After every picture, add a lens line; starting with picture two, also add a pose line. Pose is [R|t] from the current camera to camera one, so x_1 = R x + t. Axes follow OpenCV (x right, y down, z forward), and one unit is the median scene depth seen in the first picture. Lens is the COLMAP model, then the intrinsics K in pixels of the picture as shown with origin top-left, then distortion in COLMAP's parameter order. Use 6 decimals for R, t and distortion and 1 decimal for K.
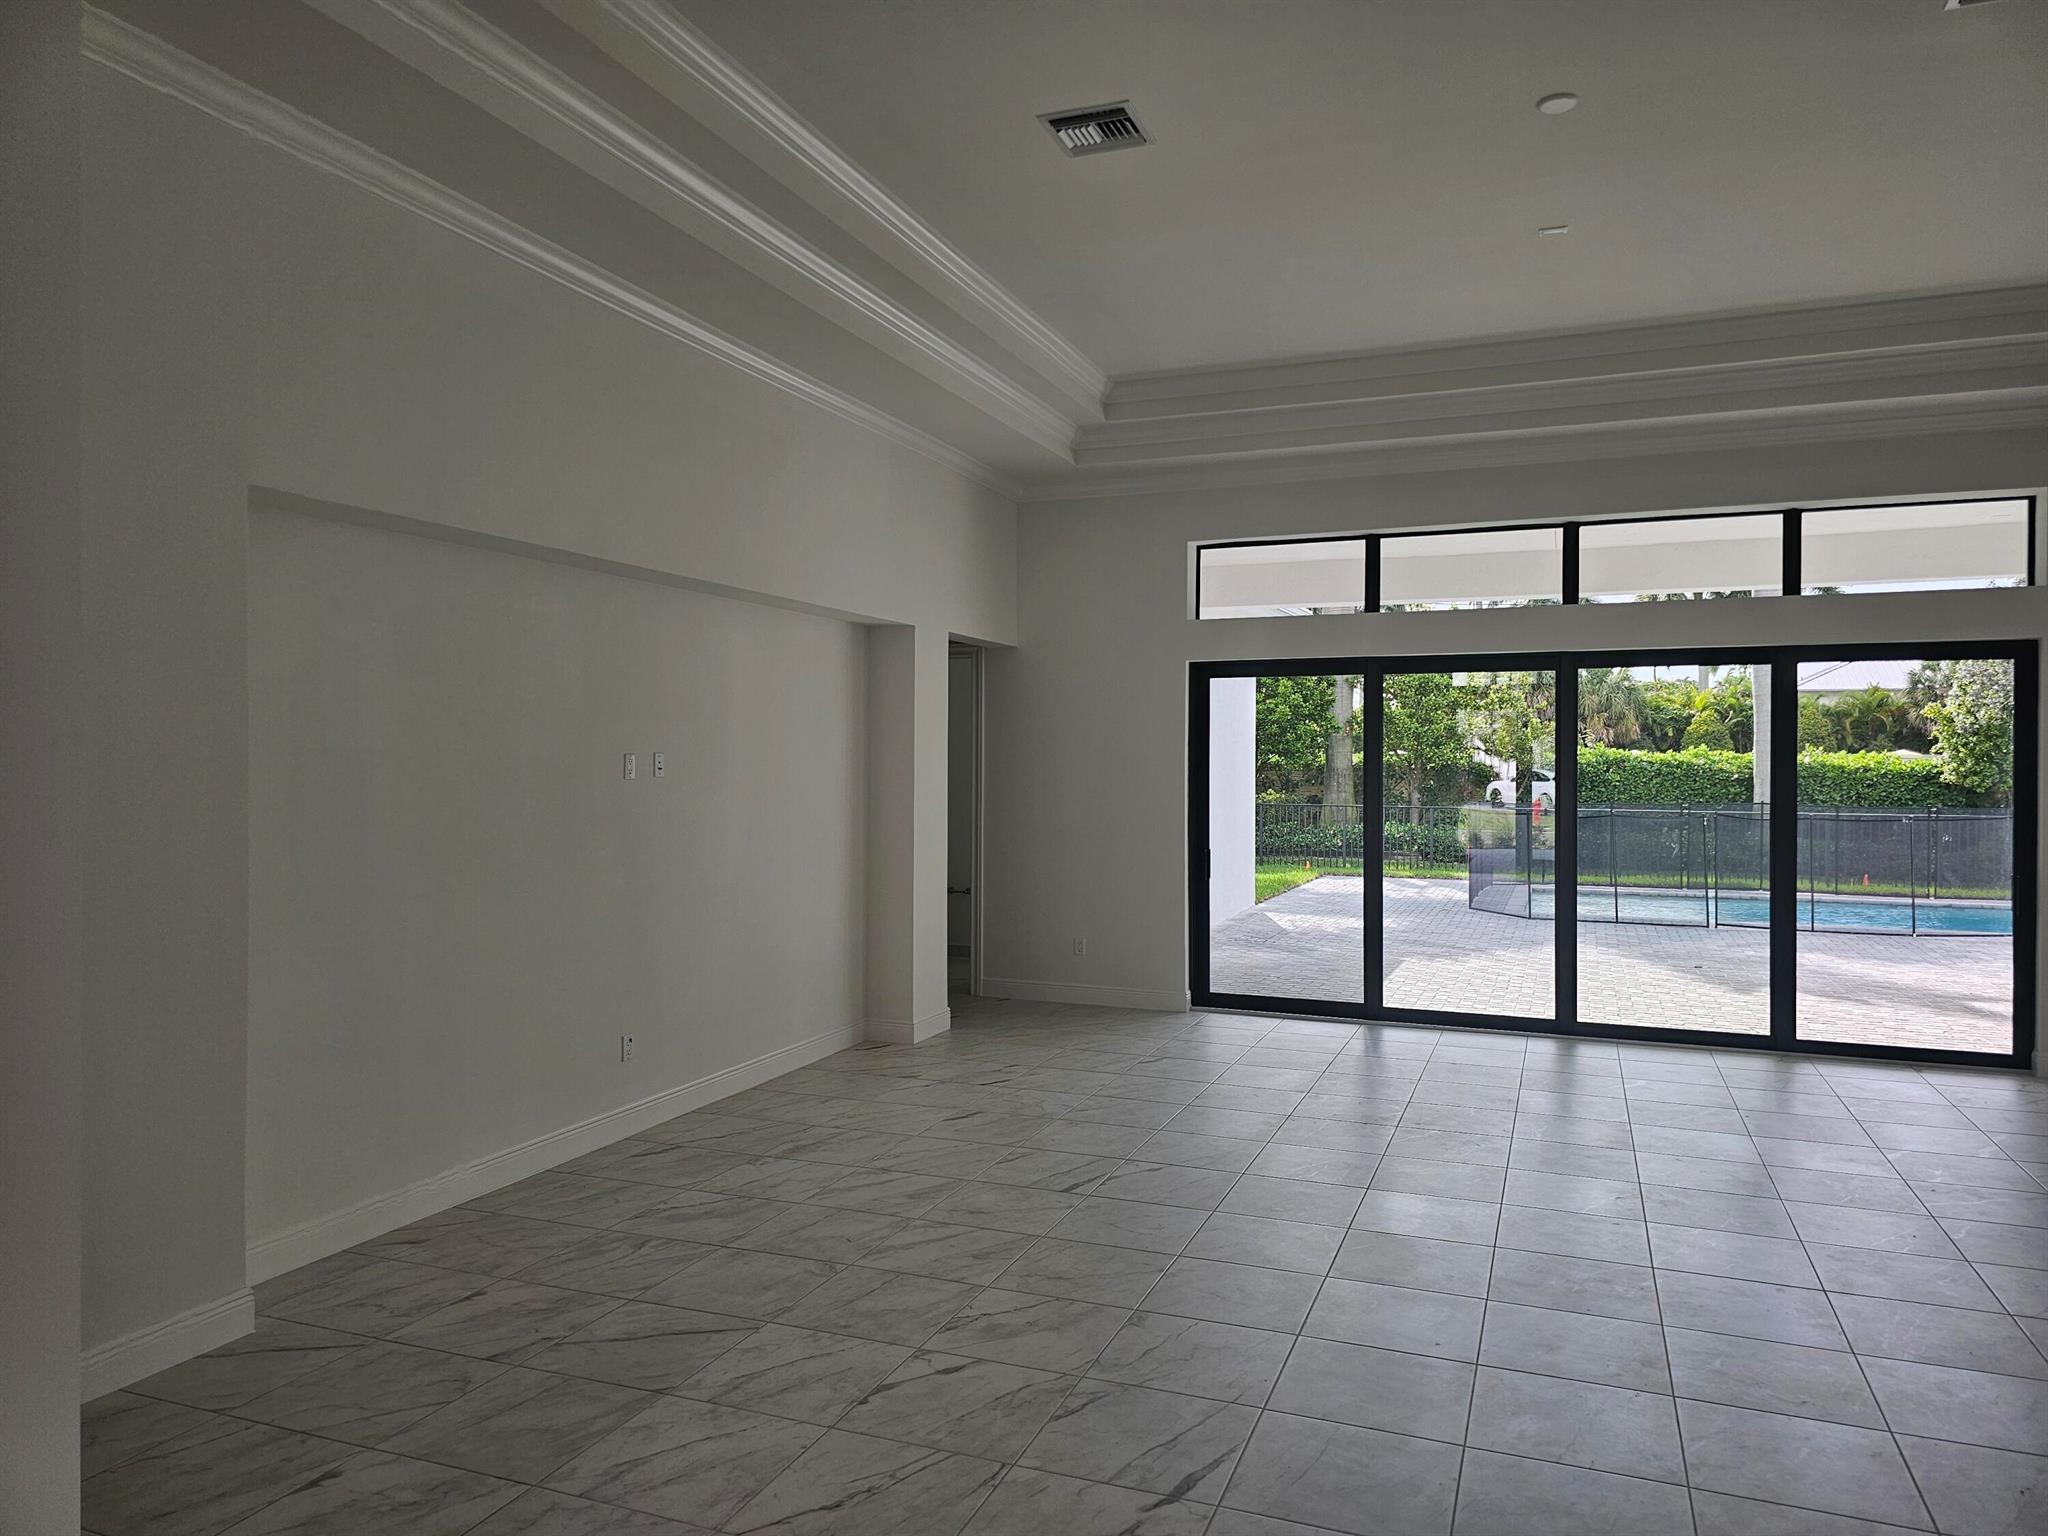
lens RADIAL K [[1377.2, 0, 1025.6], [0, 1377.2, 767.6], [0, 0, 1]] dist [0.047100, -0.008209]
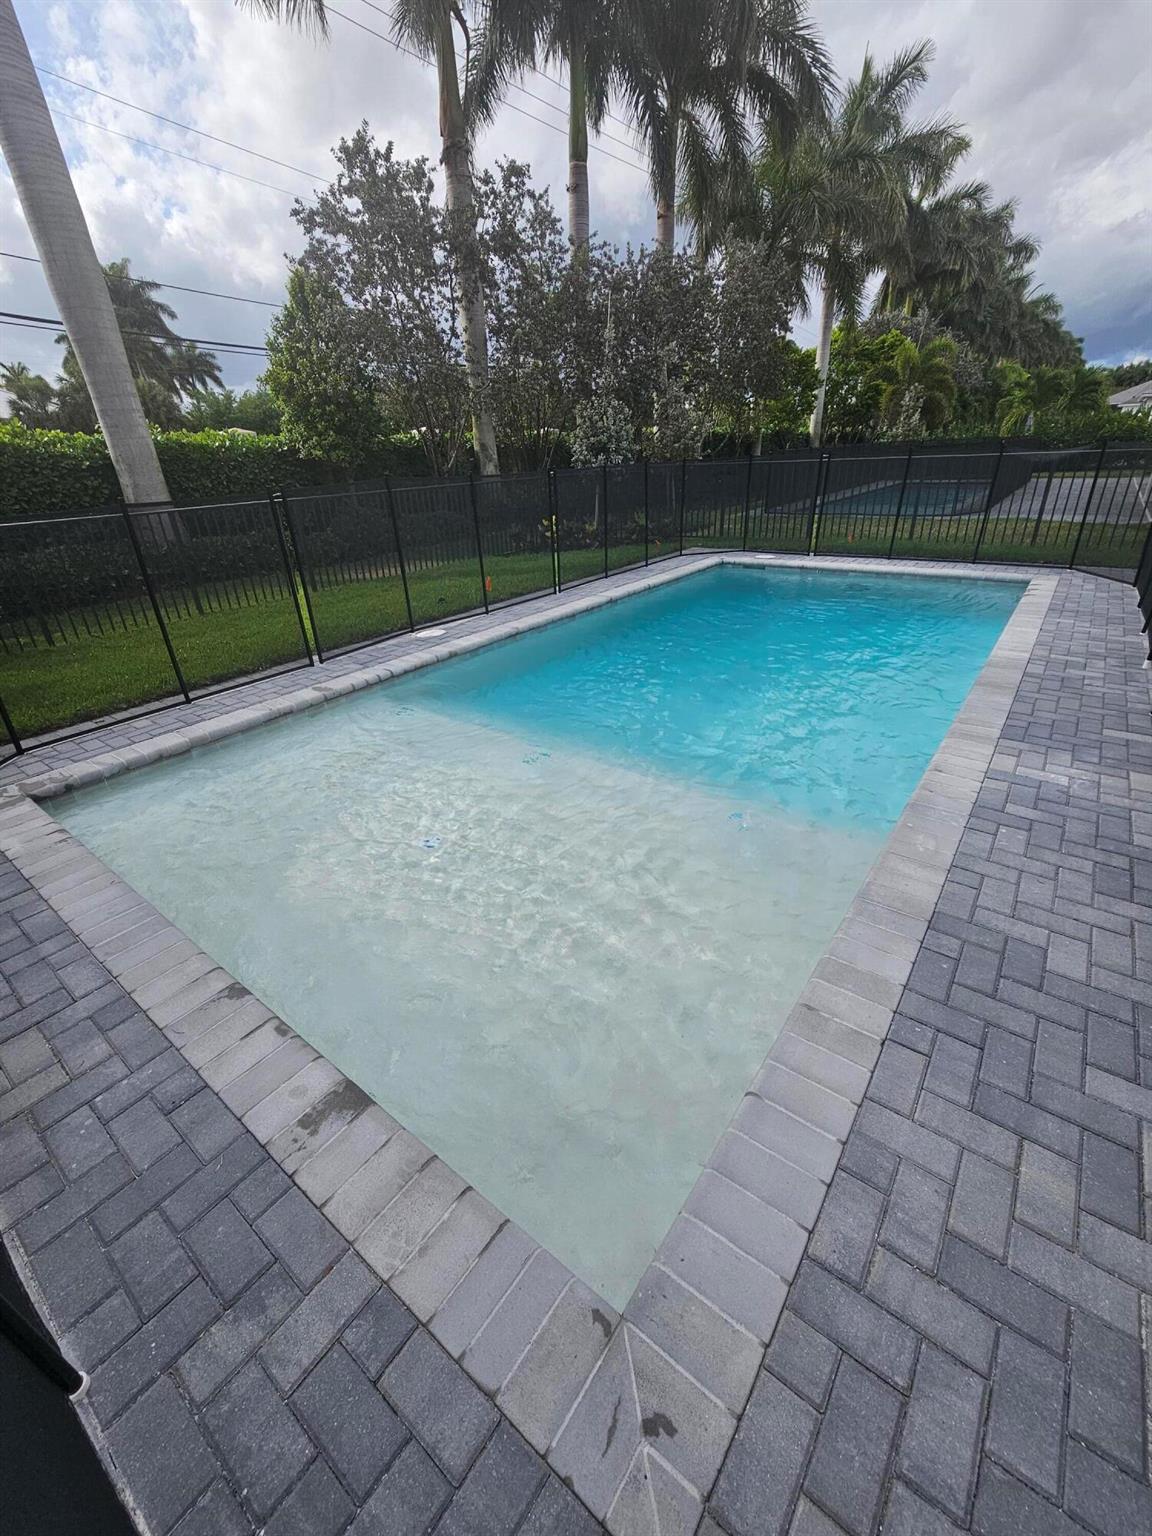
lens RADIAL K [[632.9, 0, 568.7], [0, 632.9, 768.6], [0, 0, 1]] dist [-0.000704, -0.000968]
pose [[0.269437, -0.442839, 0.855159, 0.202422], [0.061177, 0.894076, 0.443717, 0.018593], [-0.961073, -0.067238, 0.267989, 0.632126]]
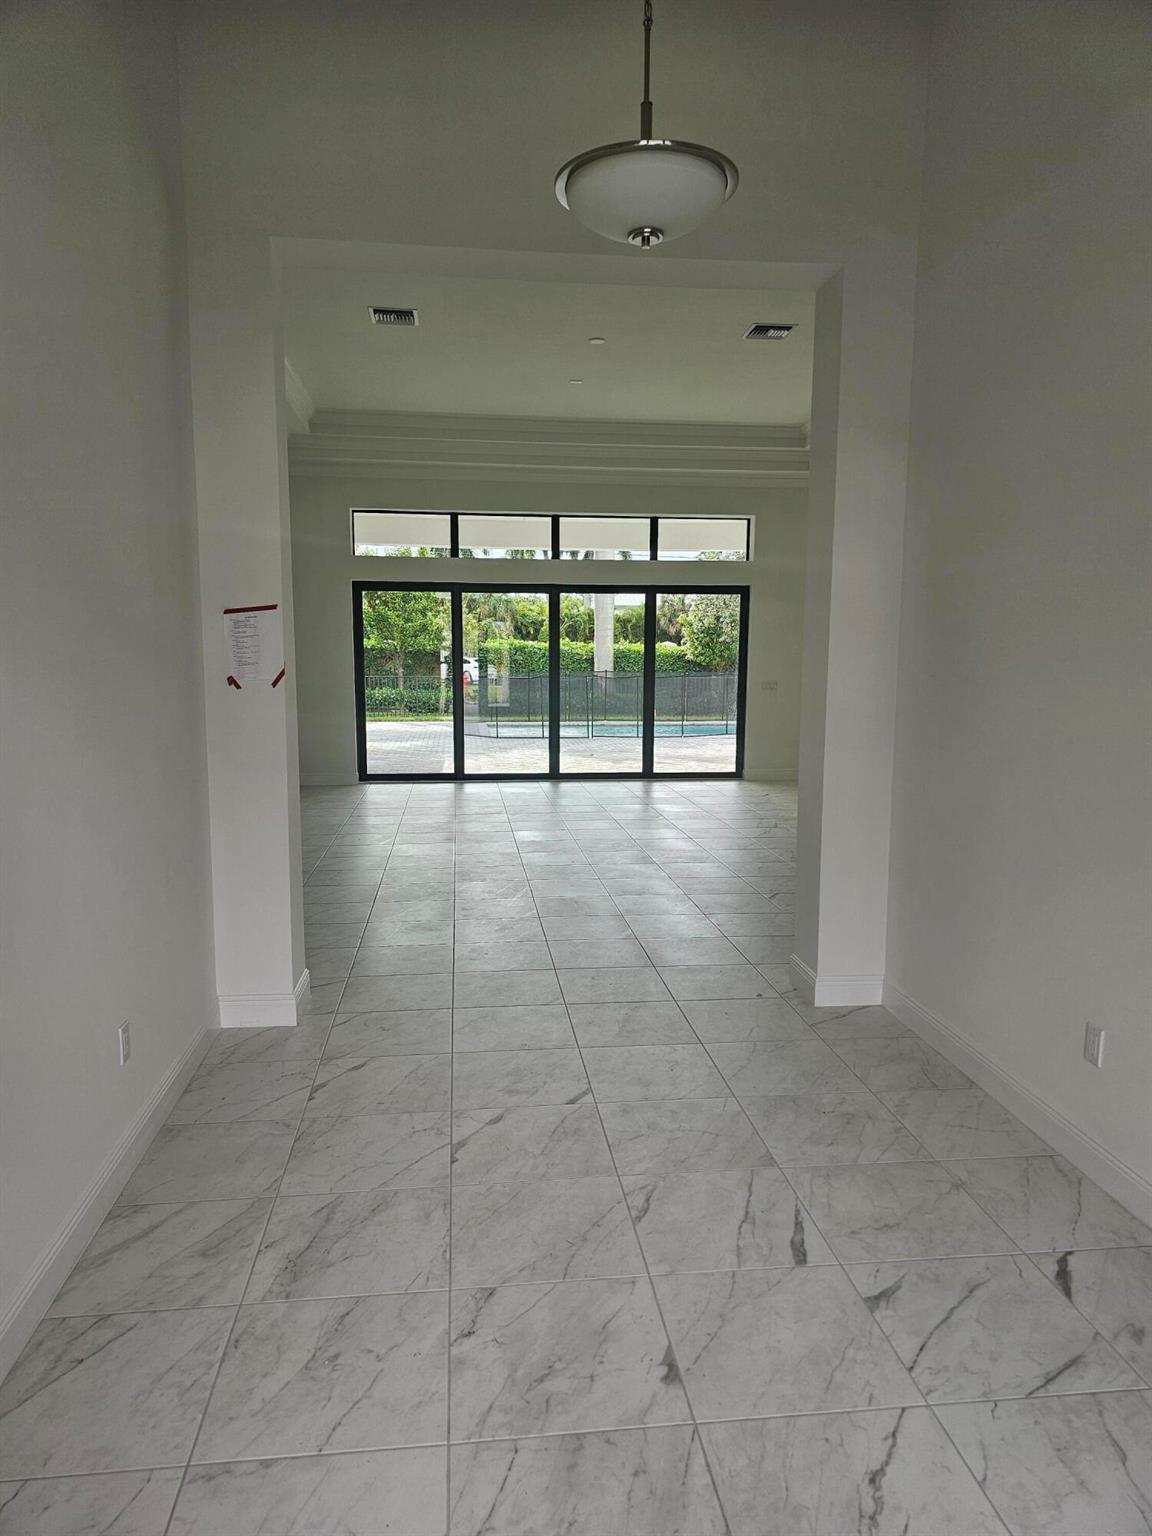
lens RADIAL K [[1032.9, 0, 568.8], [0, 1032.9, 772.8], [0, 0, 1]] dist [0.047100, -0.008209]
pose [[0.886175, -0.052340, 0.460386, -0.086617], [0.000358, 0.993677, 0.112279, 0.005238], [-0.463351, -0.099334, 0.880590, -0.097192]]
